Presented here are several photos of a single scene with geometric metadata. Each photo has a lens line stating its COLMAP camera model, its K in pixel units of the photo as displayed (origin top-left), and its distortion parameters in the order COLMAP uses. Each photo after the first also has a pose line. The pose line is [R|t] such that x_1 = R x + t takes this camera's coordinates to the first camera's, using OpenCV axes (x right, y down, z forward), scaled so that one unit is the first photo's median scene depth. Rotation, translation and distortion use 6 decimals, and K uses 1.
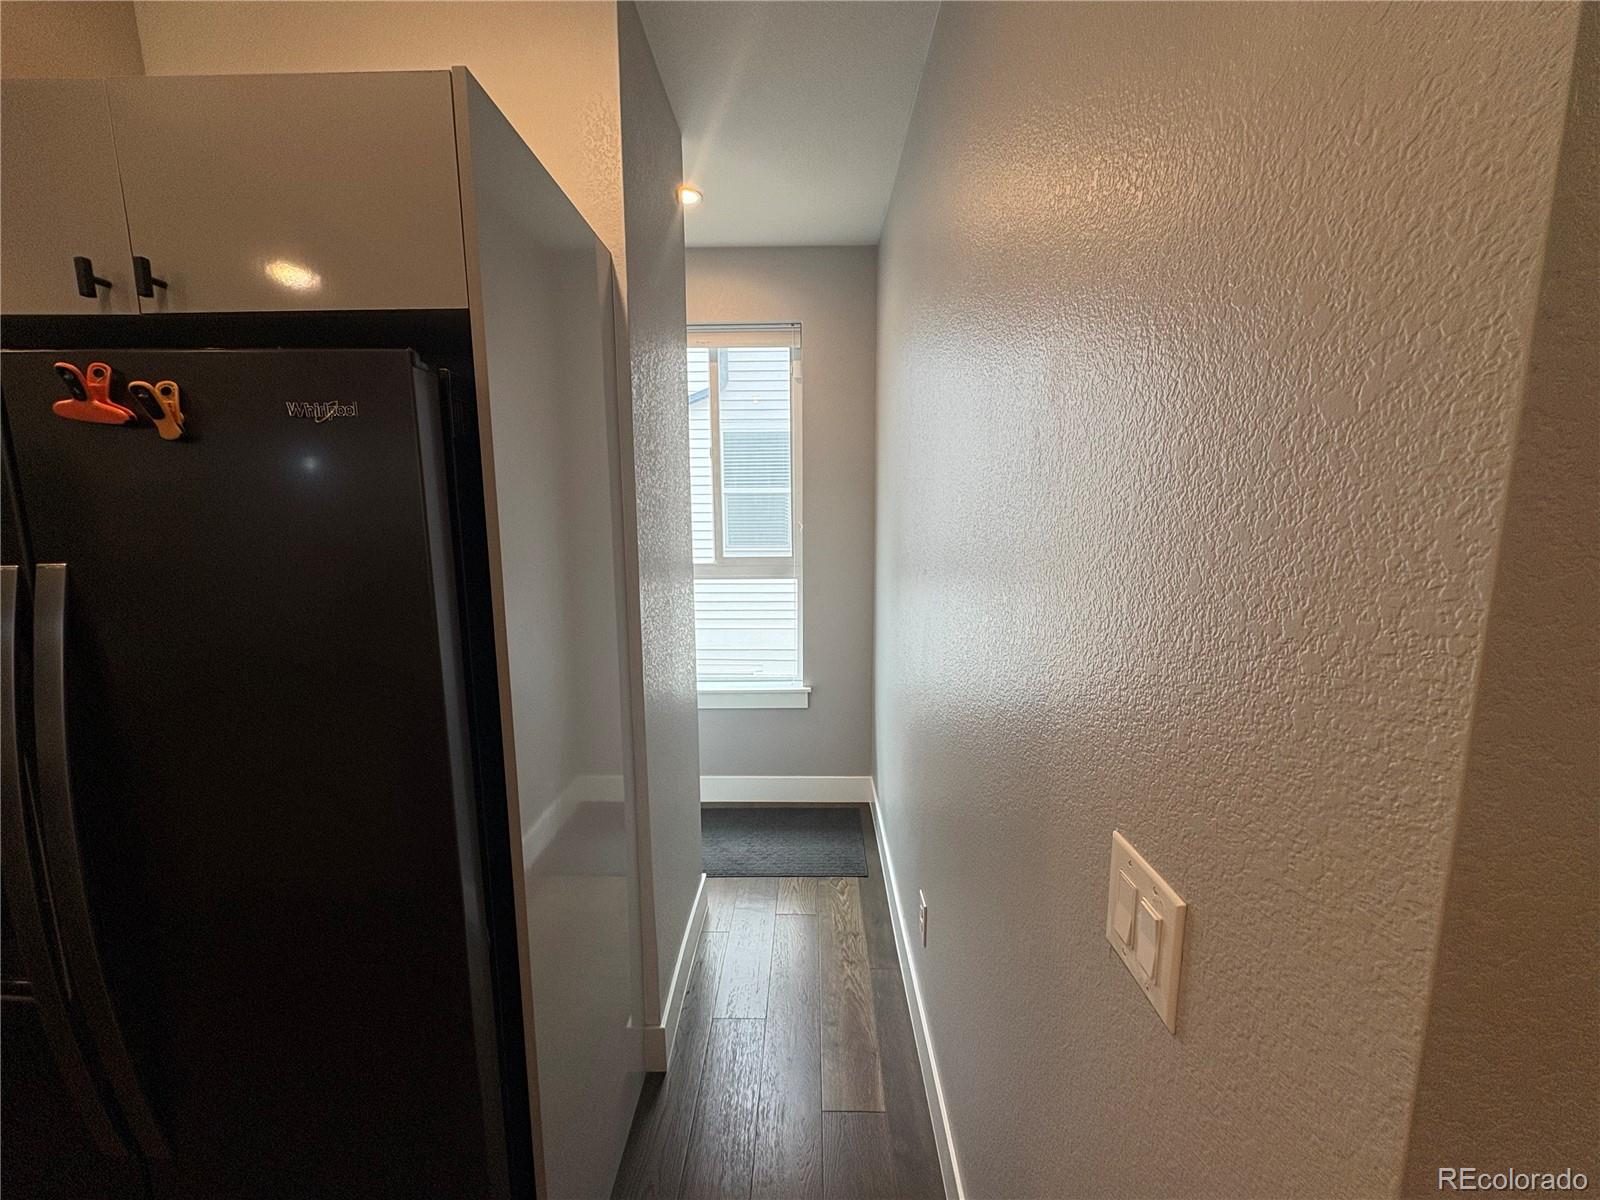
lens RADIAL K [[636.0, 0, 800.7], [0, 636.0, 599.0], [0, 0, 1]] dist [-0.001170, 0.000580]
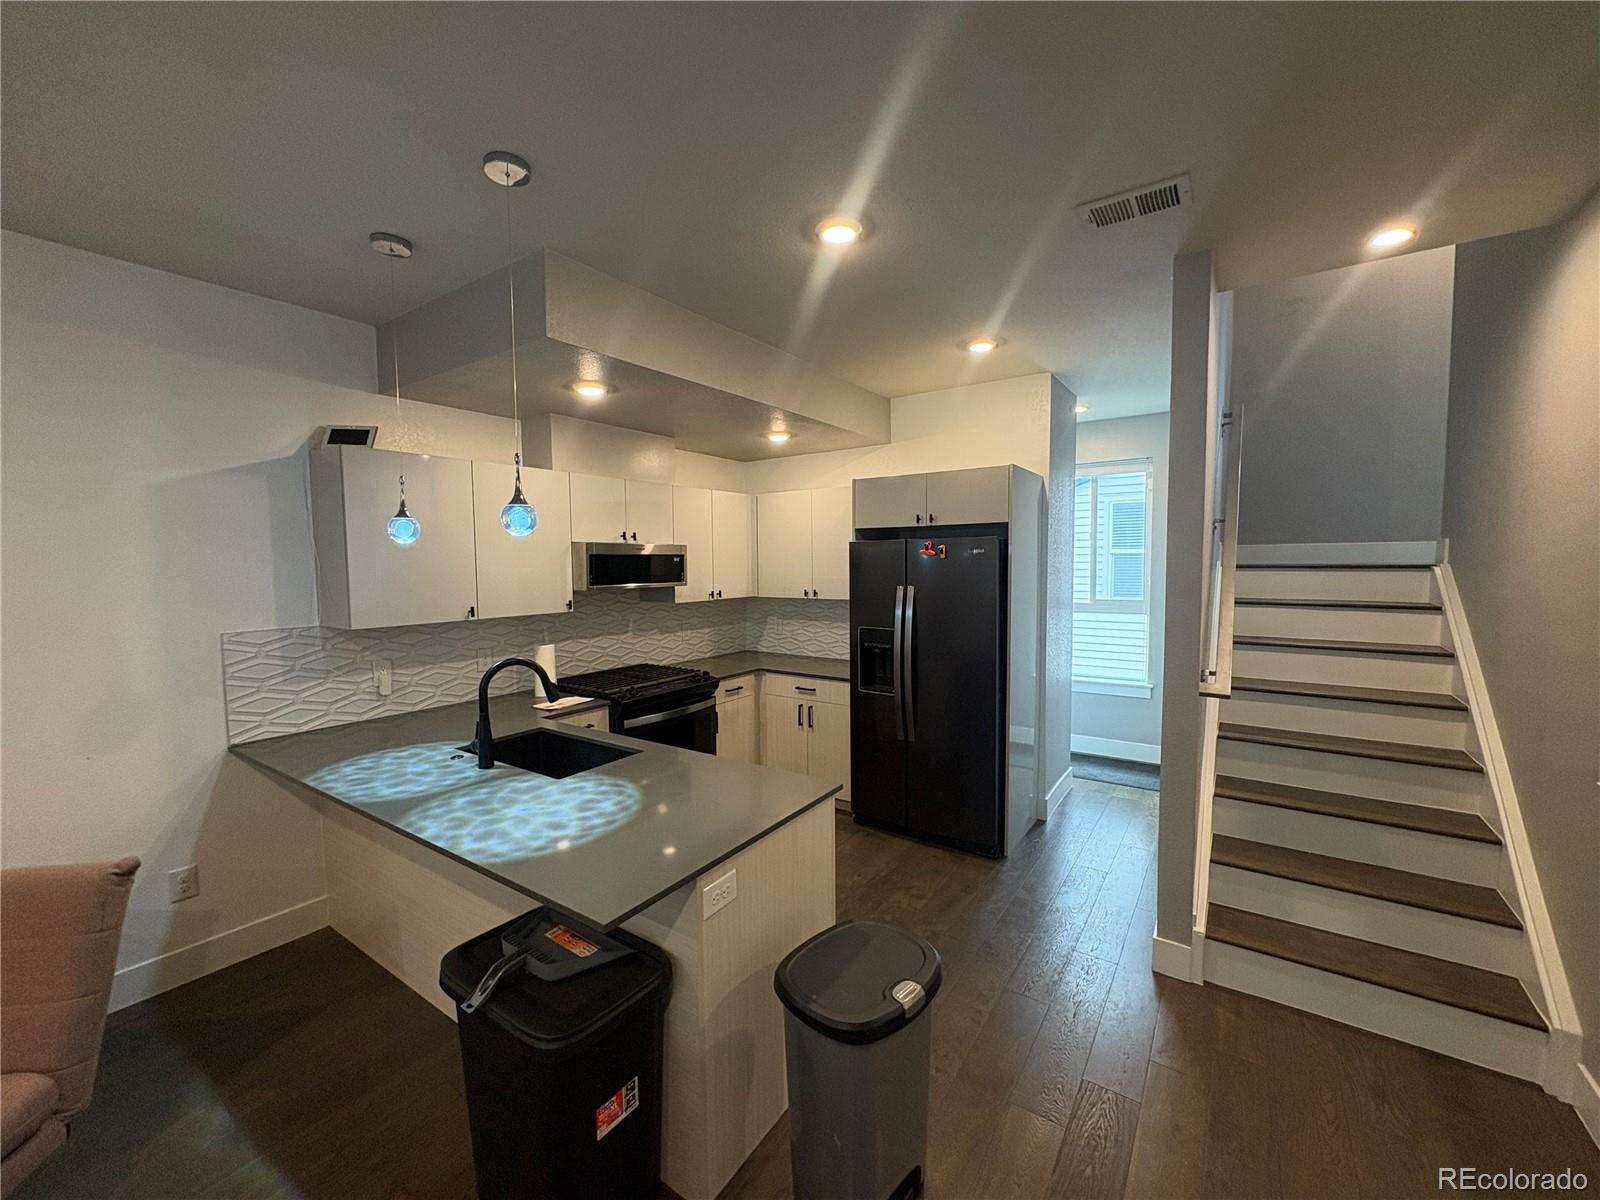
lens RADIAL K [[636.0, 0, 800.7], [0, 636.0, 599.0], [0, 0, 1]] dist [-0.001170, 0.000580]
pose [[0.838555, 0.031133, -0.543927, 0.155602], [-0.068904, 0.996410, -0.049195, 0.084276], [0.540442, 0.078732, 0.837689, -0.875815]]
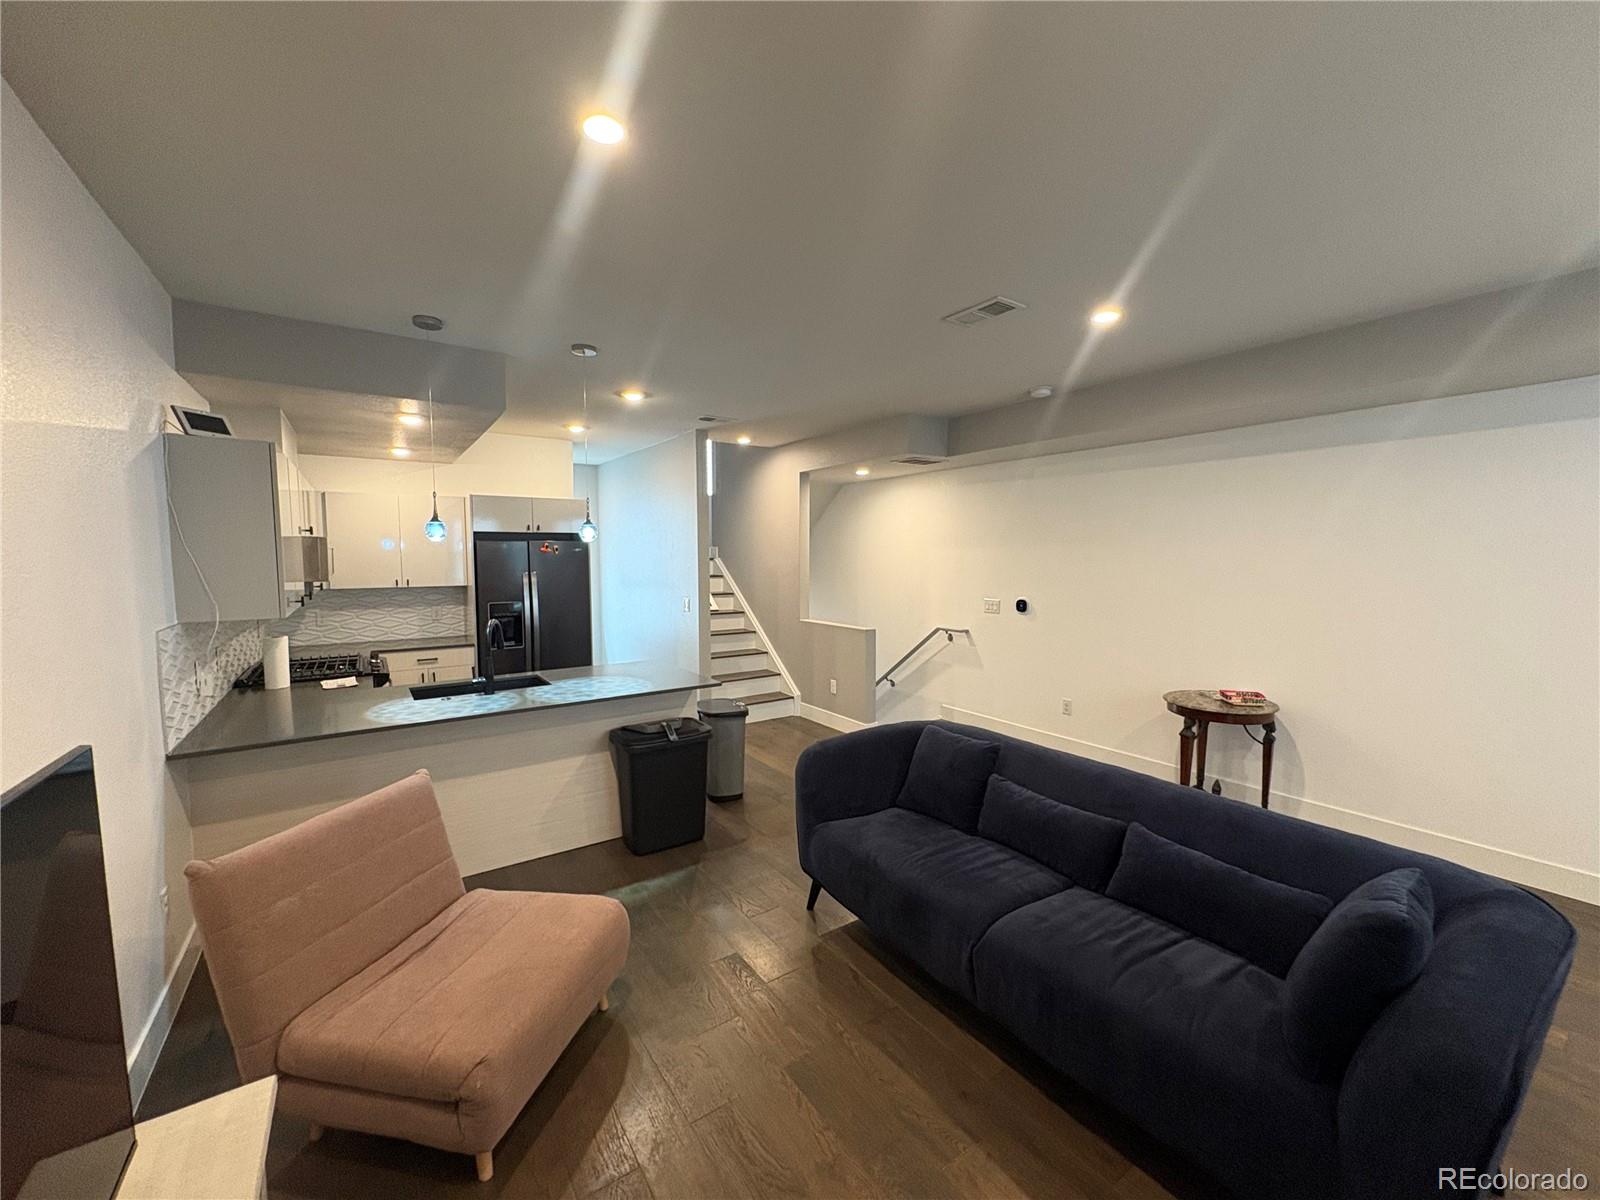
lens RADIAL K [[636.0, 0, 800.7], [0, 636.0, 599.0], [0, 0, 1]] dist [-0.001170, 0.000580]
pose [[0.807849, -0.037312, 0.588208, -0.819009], [0.074198, 0.996493, -0.038693, 0.194216], [-0.584701, 0.074902, 0.807784, -1.703789]]
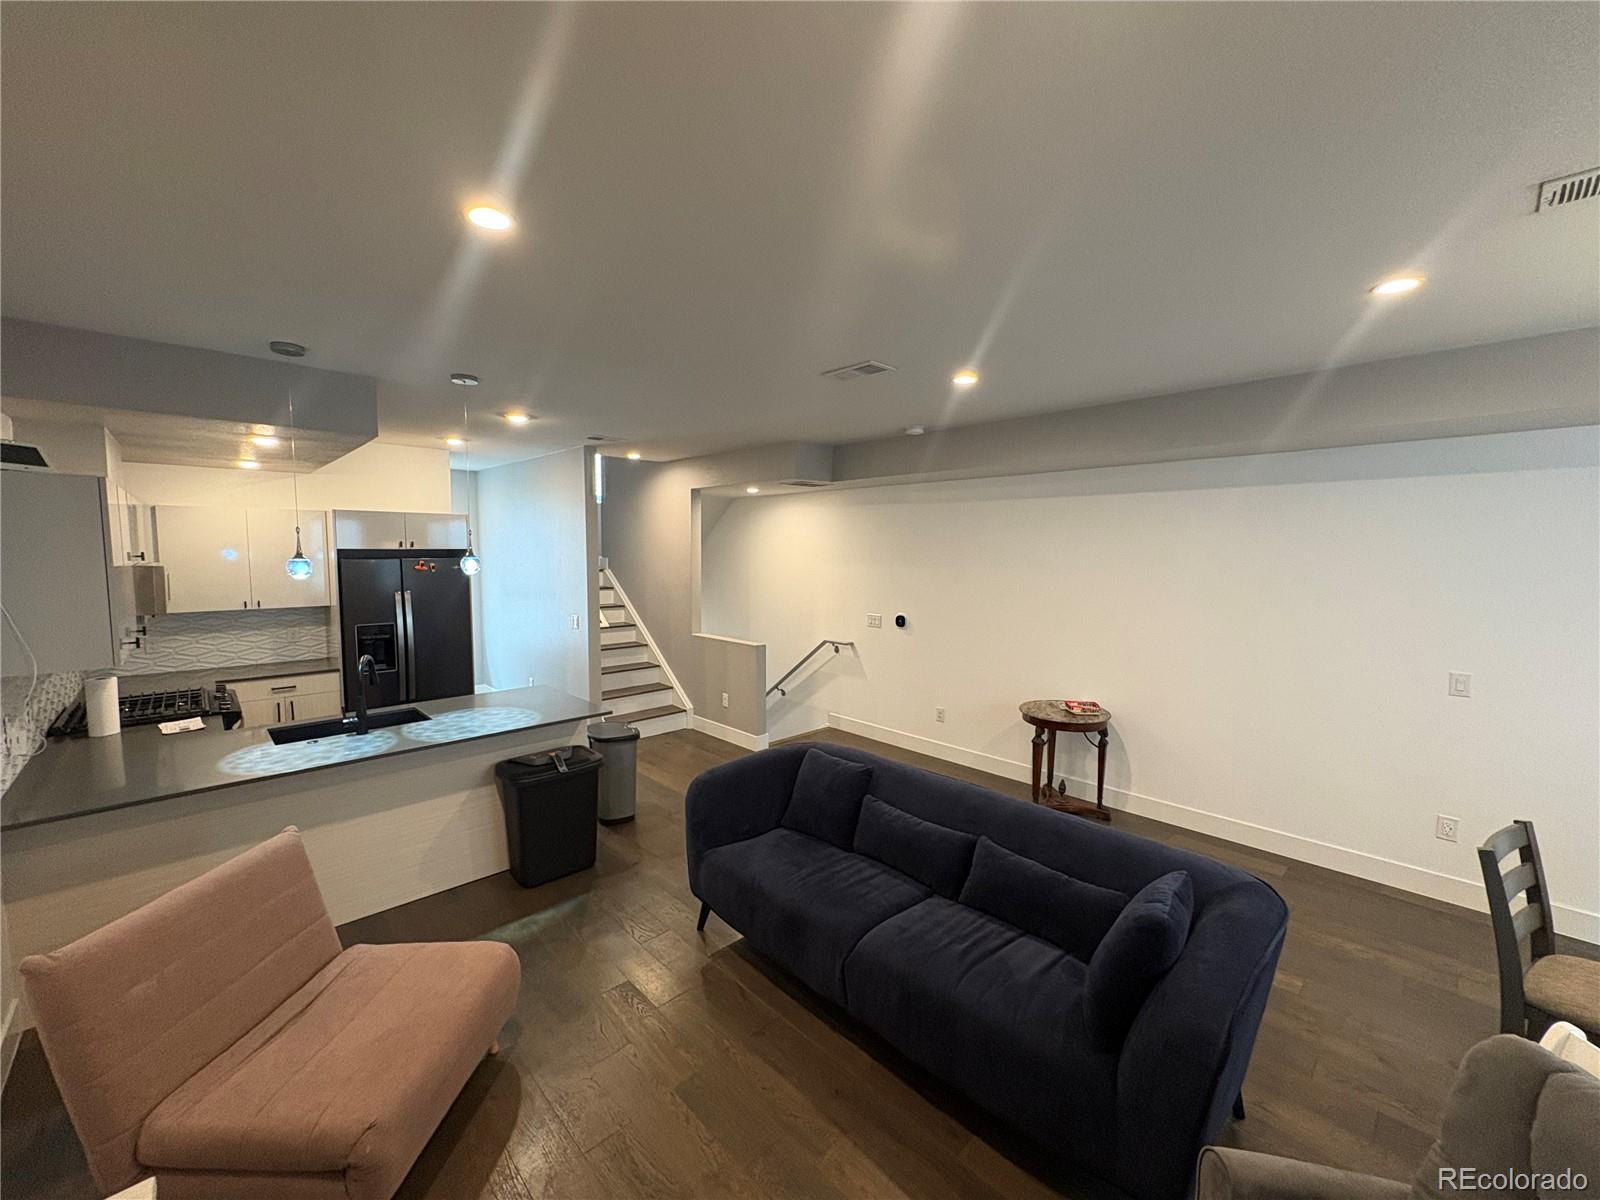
lens RADIAL K [[636.0, 0, 800.0], [0, 636.0, 600.0], [0, 0, 1]] dist [-0.000867, 0.000312]
pose [[0.701731, -0.047511, 0.710856, -0.845074], [0.082875, 0.996444, -0.015213, 0.125639], [-0.707605, 0.069588, 0.703173, -1.766313]]
